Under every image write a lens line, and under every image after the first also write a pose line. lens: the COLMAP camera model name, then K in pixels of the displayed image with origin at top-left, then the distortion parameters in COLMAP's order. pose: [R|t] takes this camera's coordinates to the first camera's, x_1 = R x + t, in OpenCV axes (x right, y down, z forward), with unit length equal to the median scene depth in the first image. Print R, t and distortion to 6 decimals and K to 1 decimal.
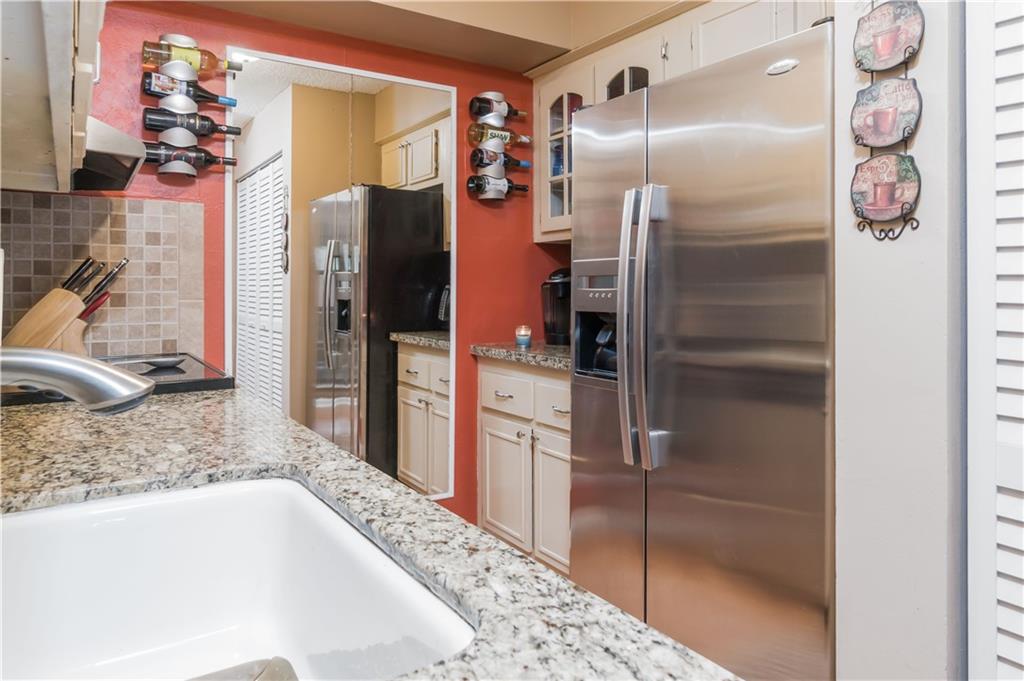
lens RADIAL K [[659.4, 0, 509.4], [0, 659.4, 290.6], [0, 0, 1]] dist [-0.021697, 0.001375]
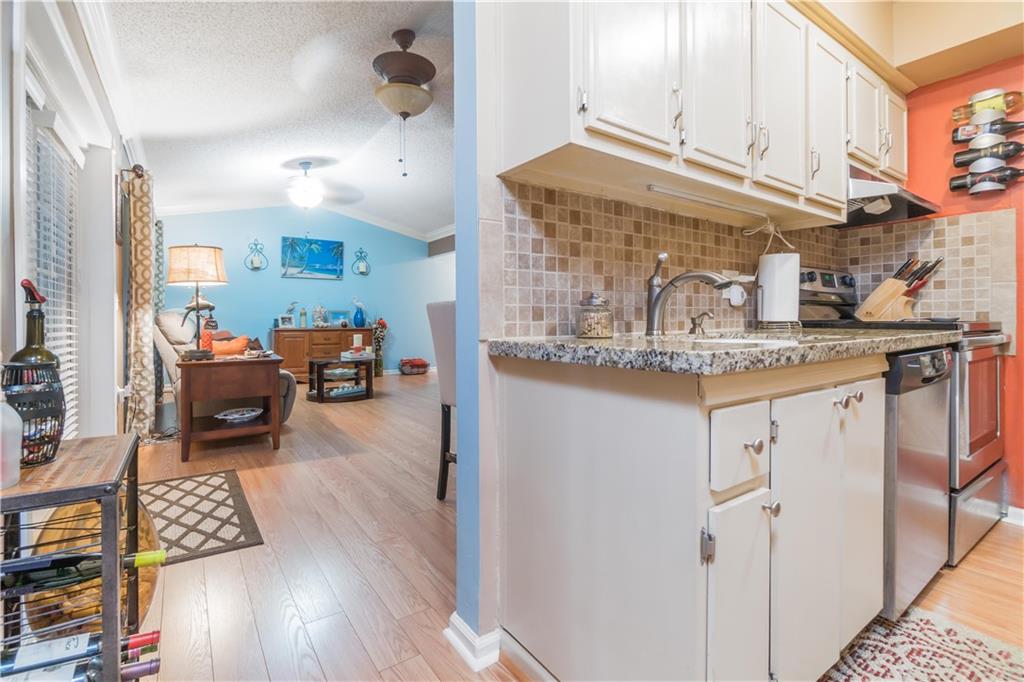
lens RADIAL K [[472.8, 0, 491.8], [0, 472.8, 320.7], [0, 0, 1]] dist [-0.008312, 0.000858]
pose [[0.006030, 0.005736, -0.999965, 0.484171], [0.000650, 0.999983, 0.005740, 0.089621], [0.999982, -0.000684, 0.006026, -0.052030]]
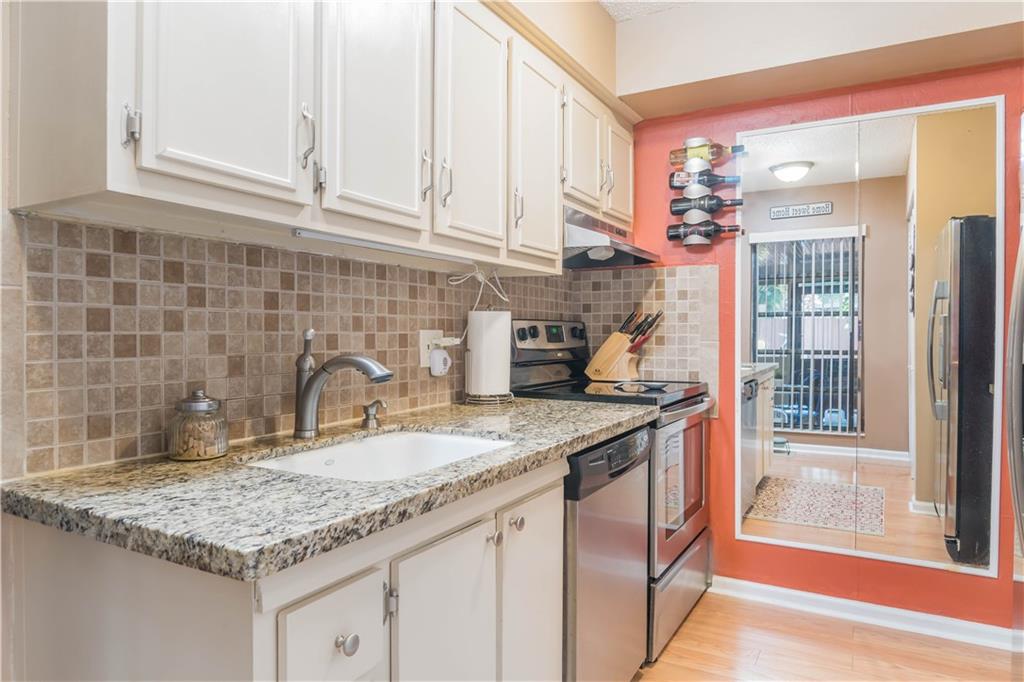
lens RADIAL K [[659.4, 0, 507.8], [0, 659.4, 333.4], [0, 0, 1]] dist [-0.021697, 0.001375]
pose [[0.446345, 0.005926, -0.894841, 0.503081], [-0.006339, 0.999974, 0.003460, -0.003577], [0.894838, 0.004128, 0.446371, 0.081827]]
